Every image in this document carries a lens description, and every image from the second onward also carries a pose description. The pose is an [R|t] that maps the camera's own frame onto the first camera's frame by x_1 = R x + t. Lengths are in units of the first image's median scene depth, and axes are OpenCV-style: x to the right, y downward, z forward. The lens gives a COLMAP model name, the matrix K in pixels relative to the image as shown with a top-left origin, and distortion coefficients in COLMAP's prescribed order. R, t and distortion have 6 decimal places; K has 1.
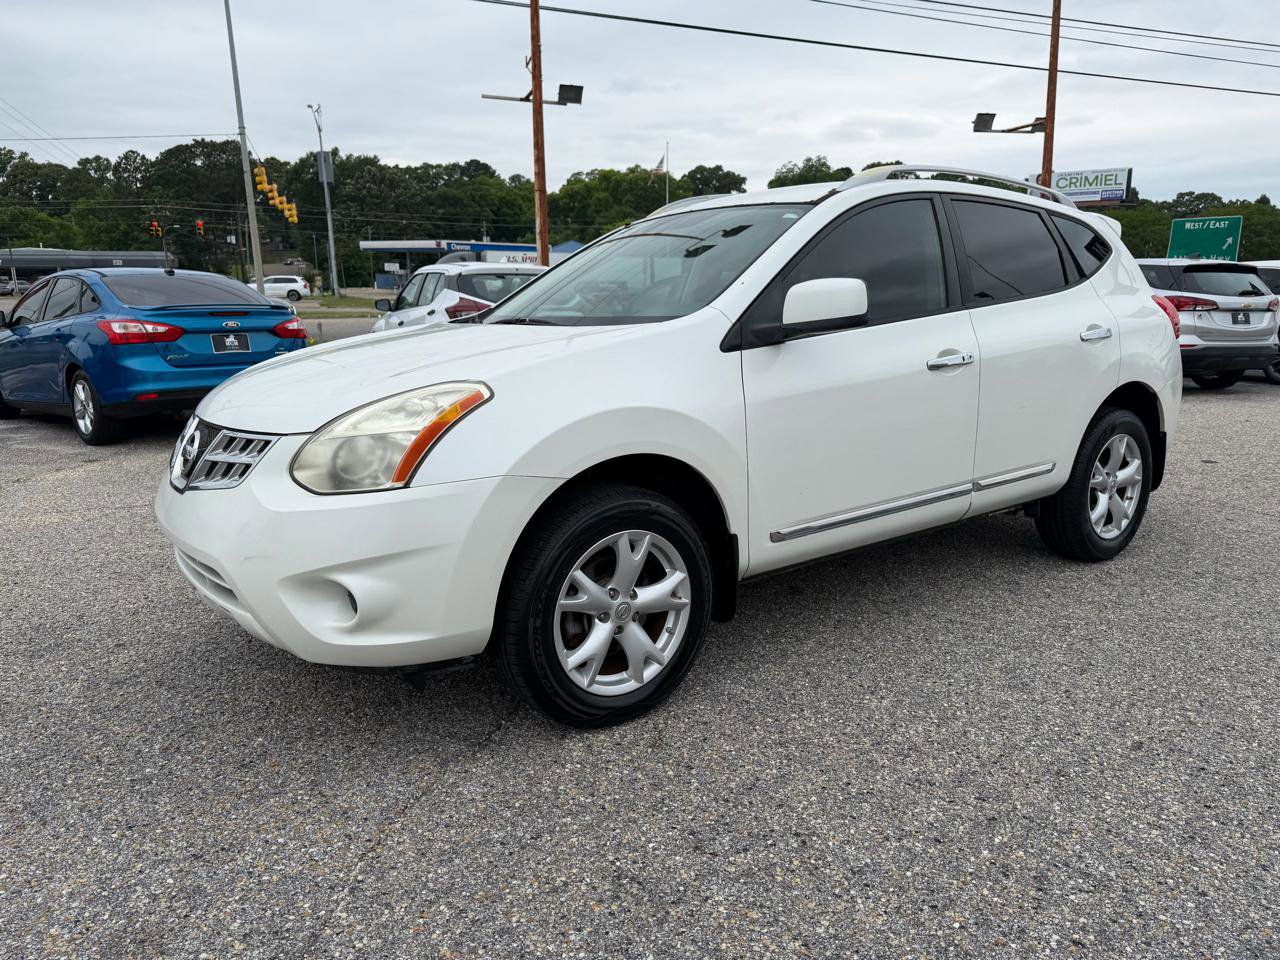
lens RADIAL K [[899.5, 0, 635.3], [0, 899.5, 484.4], [0, 0, 1]] dist [0.025743, -0.031519]
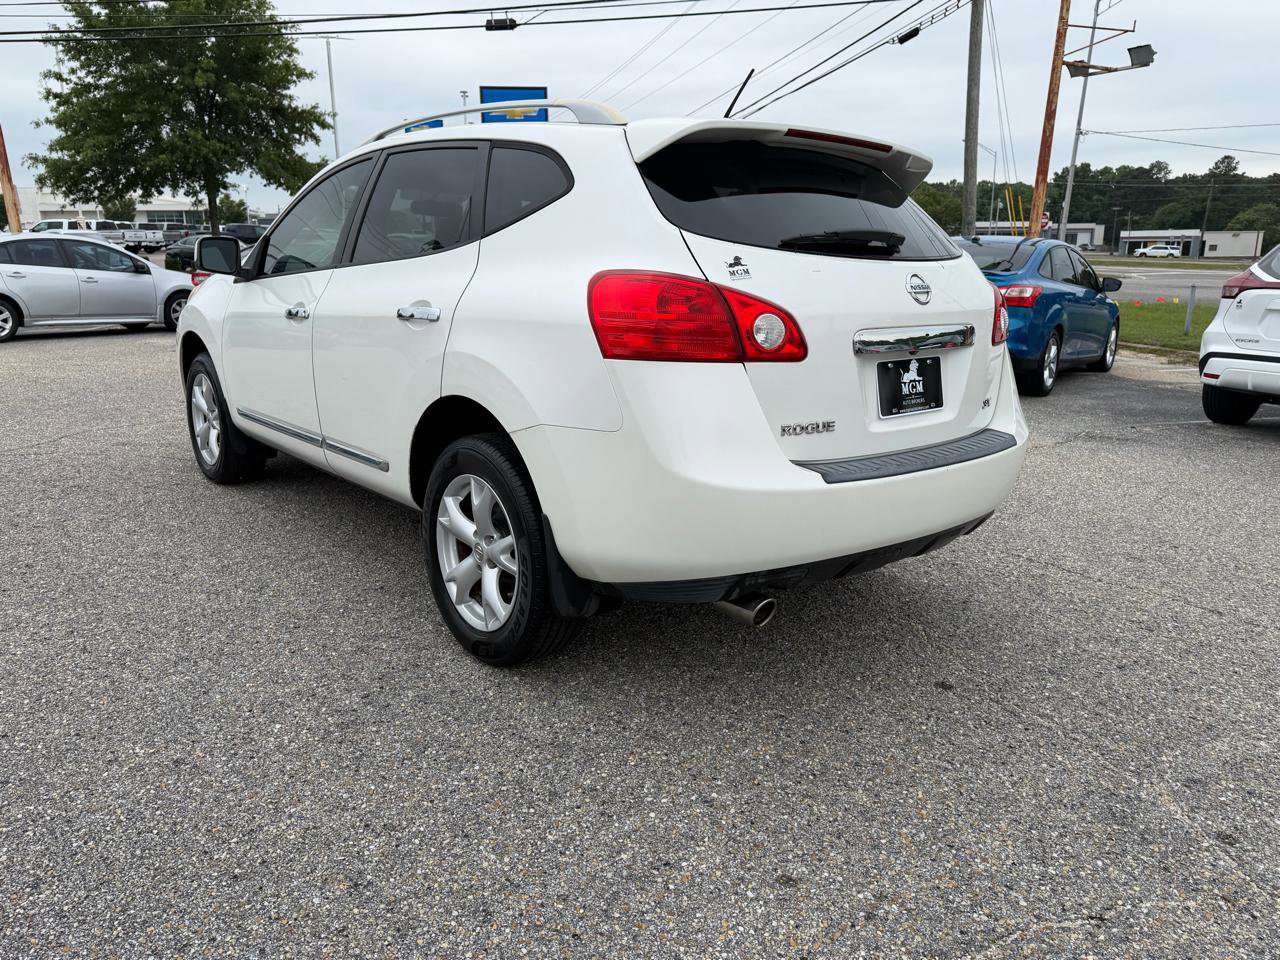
lens RADIAL K [[899.5, 0, 643.7], [0, 899.5, 475.5], [0, 0, 1]] dist [0.025743, -0.031519]
pose [[0.070176, 0.244947, -0.966993, 1.157438], [-0.225927, 0.948096, 0.223764, -0.226214], [0.971613, 0.202767, 0.121873, 1.023730]]
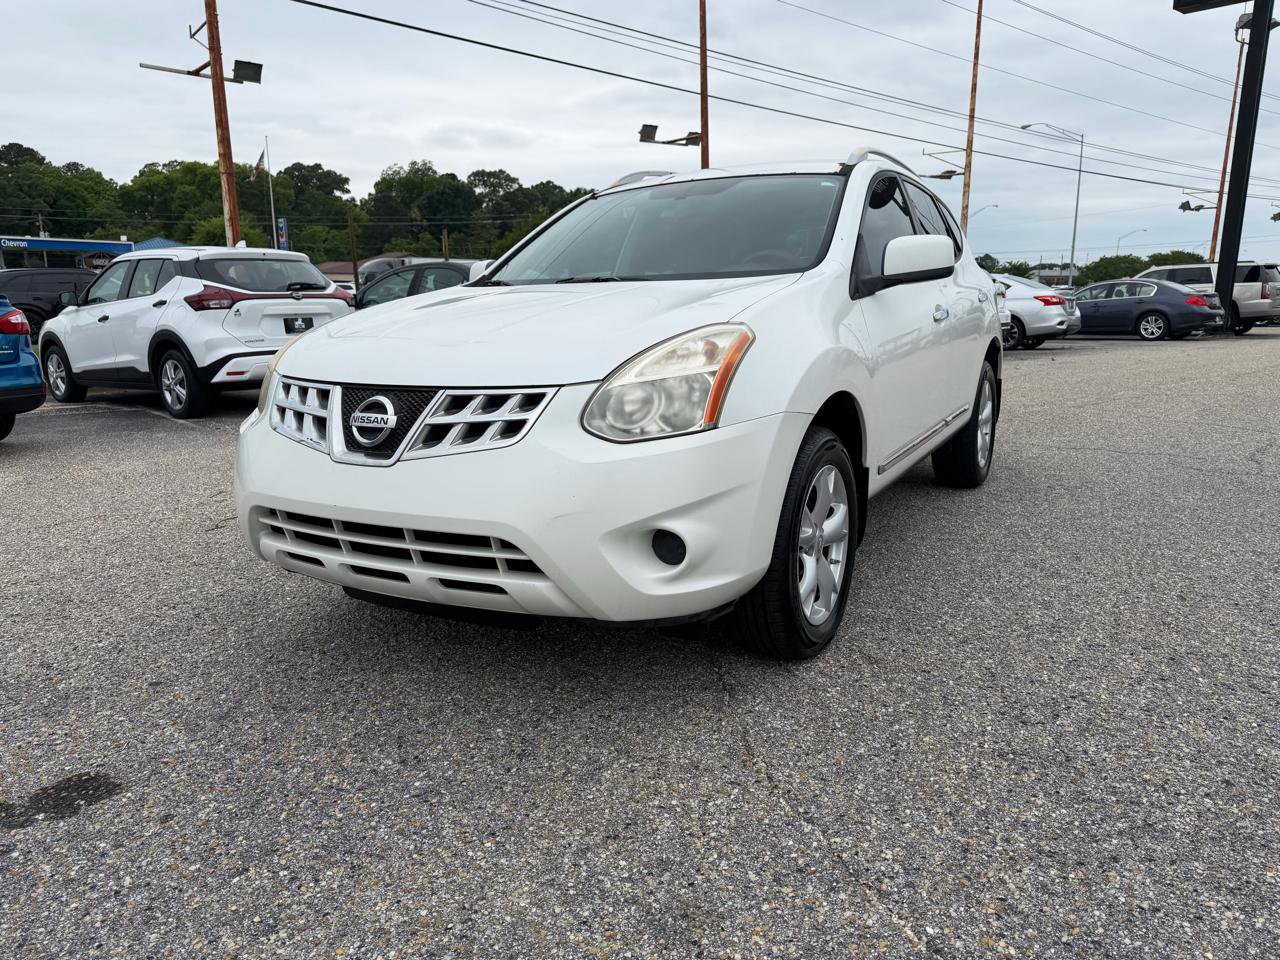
lens RADIAL K [[899.5, 0, 635.7], [0, 899.5, 468.2], [0, 0, 1]] dist [0.025743, -0.031519]
pose [[0.914803, -0.082514, 0.395382, -0.382359], [0.090913, 0.995856, -0.002516, 0.021942], [-0.393536, 0.038247, 0.918513, 0.067835]]
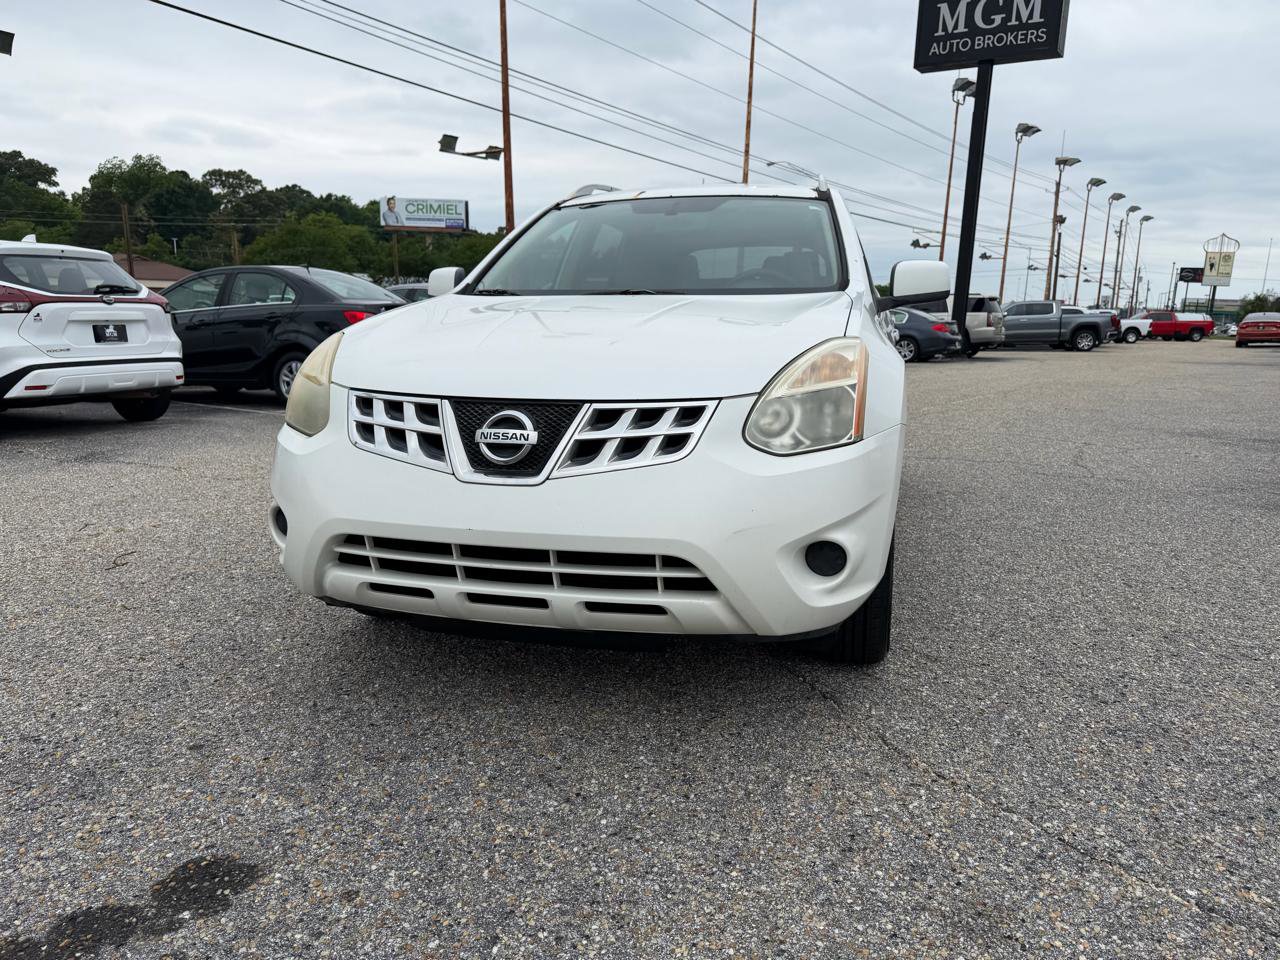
lens RADIAL K [[899.5, 0, 636.4], [0, 899.5, 474.2], [0, 0, 1]] dist [0.025743, -0.031519]
pose [[0.779657, -0.096023, 0.618801, -0.567825], [0.112630, 0.993561, 0.012269, 0.000319], [-0.615995, 0.060130, 0.785452, 0.189891]]
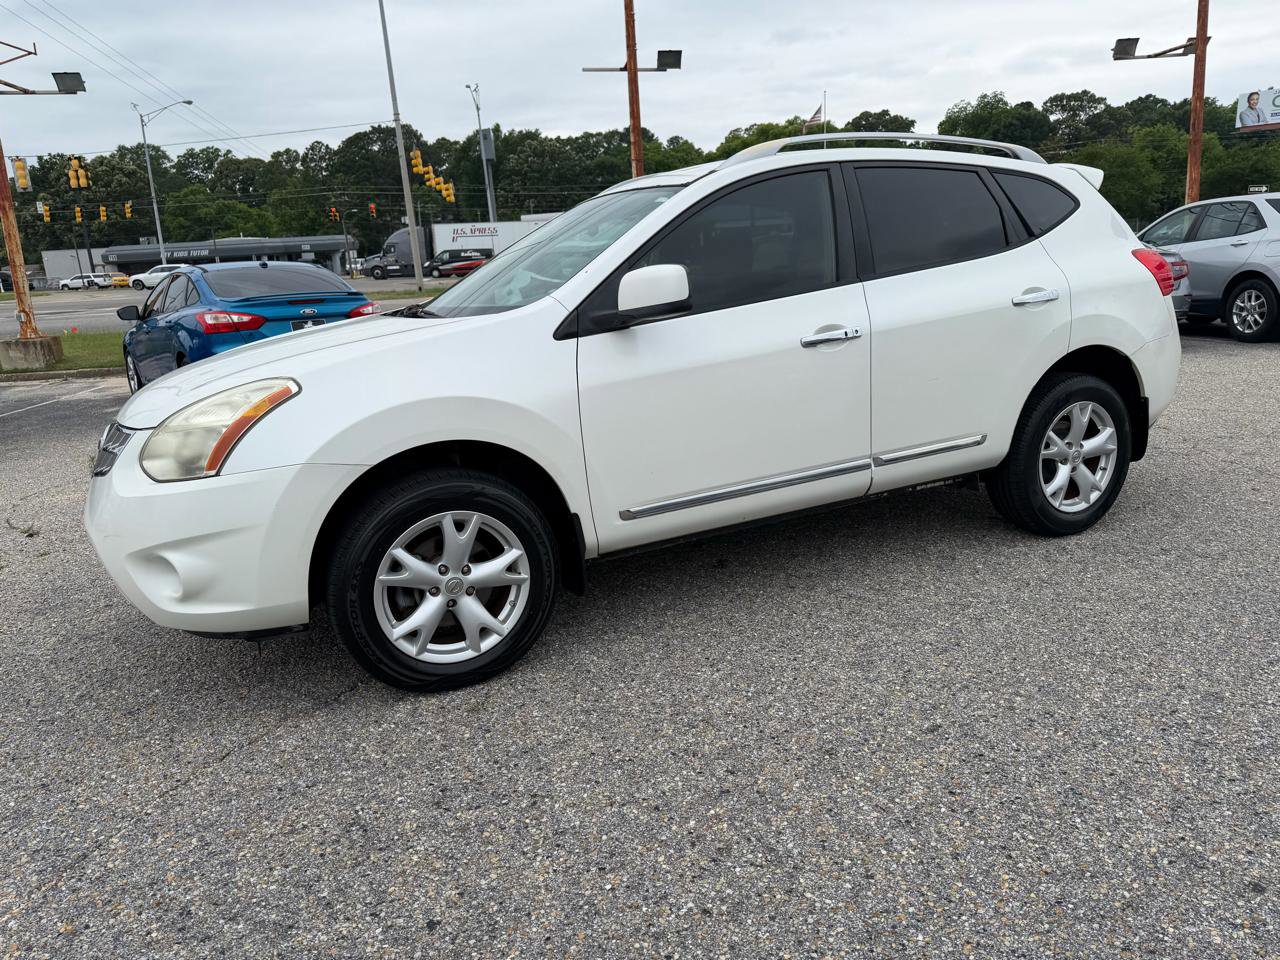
lens RADIAL K [[899.5, 0, 635.4], [0, 899.5, 475.9], [0, 0, 1]] dist [0.025743, -0.031519]
pose [[0.983468, -0.007156, -0.180938, 0.244563], [0.012989, 0.999433, 0.031074, -0.013198], [0.180613, -0.032910, 0.983004, -0.012344]]
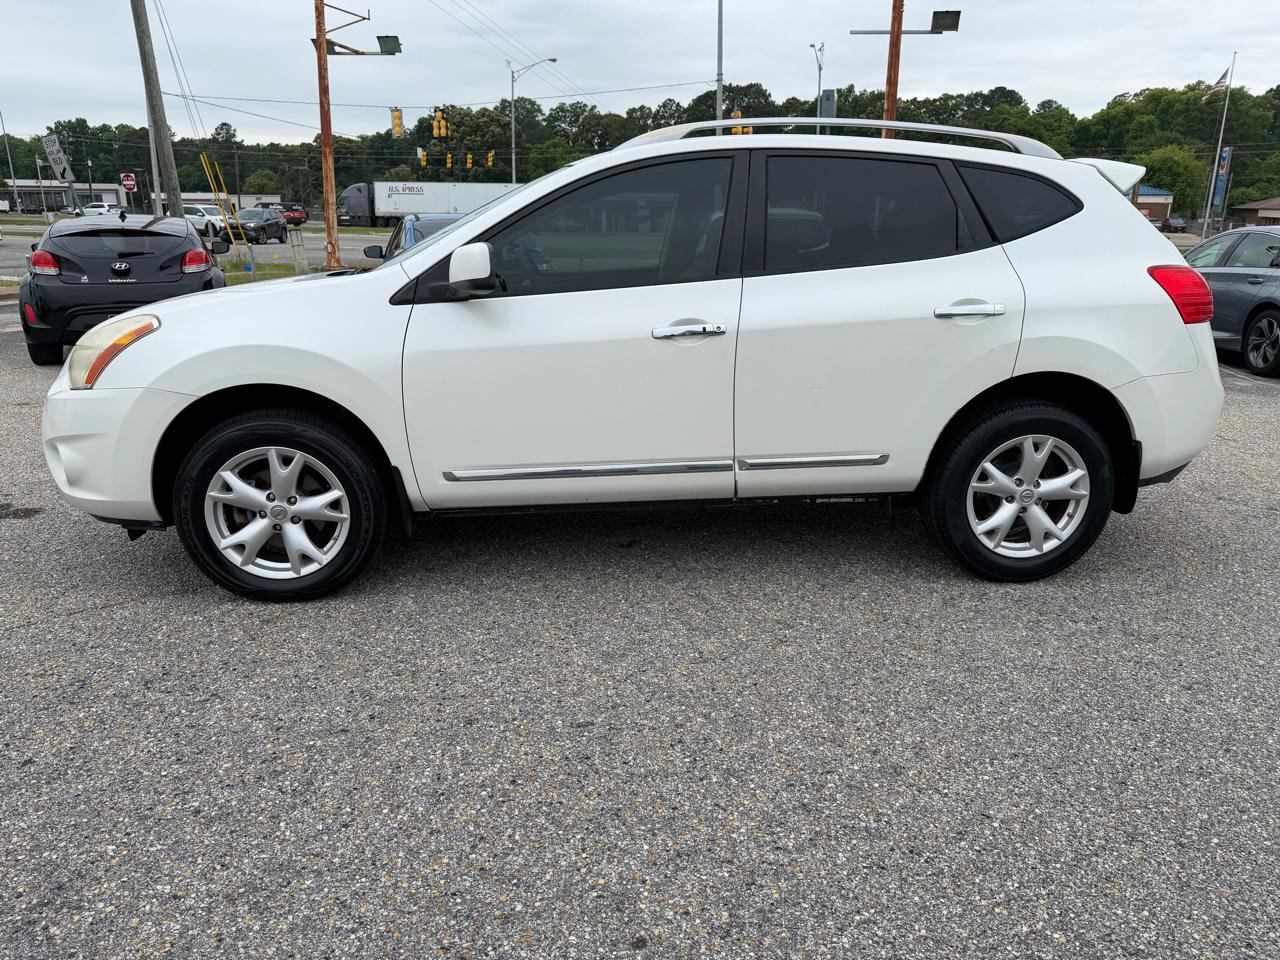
lens RADIAL K [[899.5, 0, 636.8], [0, 899.5, 475.4], [0, 0, 1]] dist [0.025743, -0.031519]
pose [[0.862341, 0.146515, -0.484666, 0.615839], [-0.119441, 0.989068, 0.086481, -0.045562], [0.492038, -0.016687, 0.870414, 0.099543]]
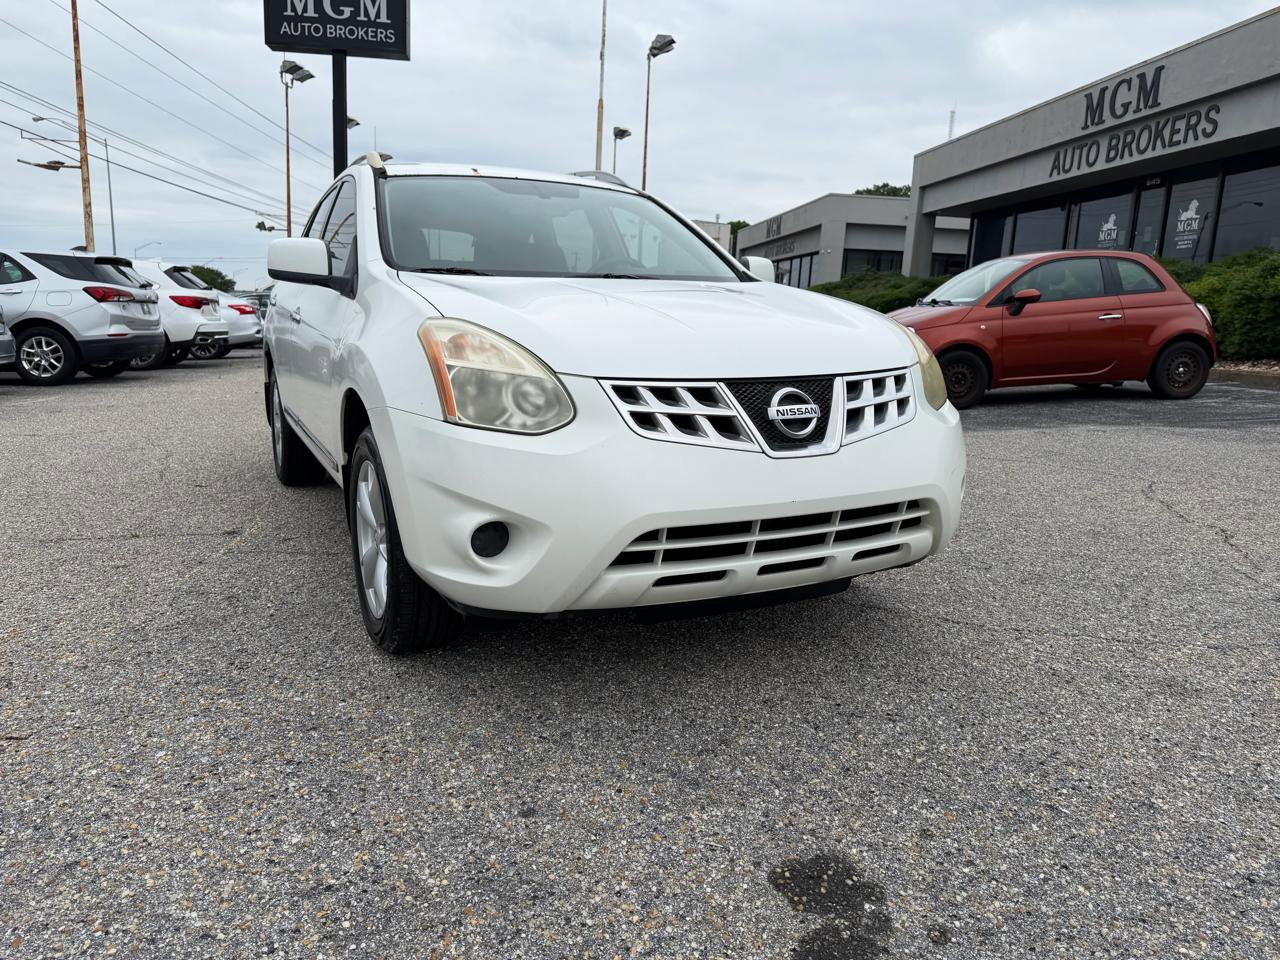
lens RADIAL K [[899.5, 0, 631.9], [0, 899.5, 474.5], [0, 0, 1]] dist [0.025743, -0.031519]
pose [[0.171145, -0.169982, 0.970472, -0.858301], [0.184538, 0.973103, 0.137900, -0.078996], [-0.967809, 0.155488, 0.197910, 0.625767]]
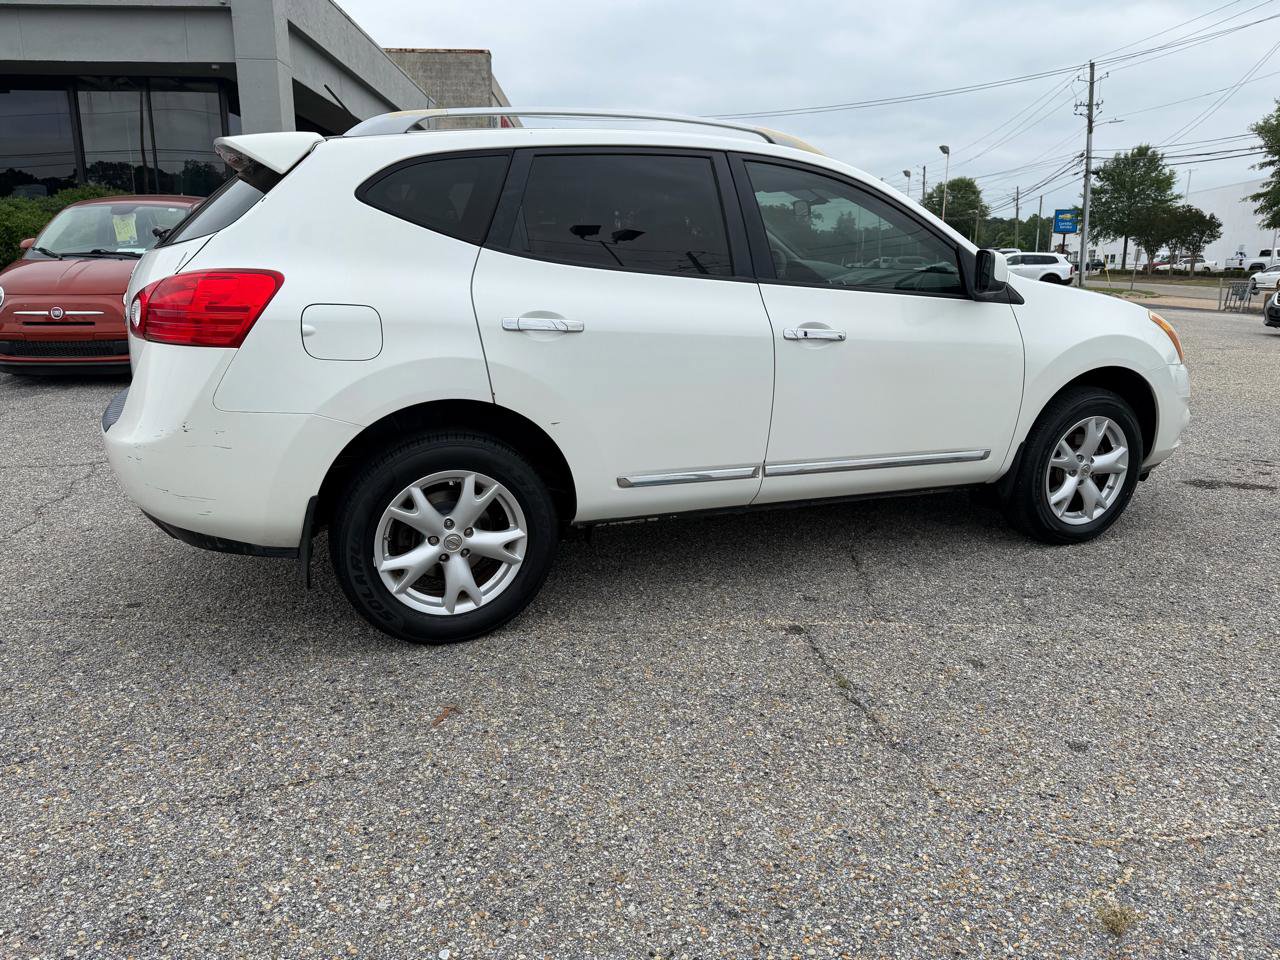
lens RADIAL K [[899.5, 0, 627.9], [0, 899.5, 477.9], [0, 0, 1]] dist [0.025743, -0.031519]
pose [[-0.973557, -0.055448, 0.221612, -0.007618], [0.049881, 0.895090, 0.443086, -0.416546], [-0.222931, 0.442424, -0.868656, 1.885766]]
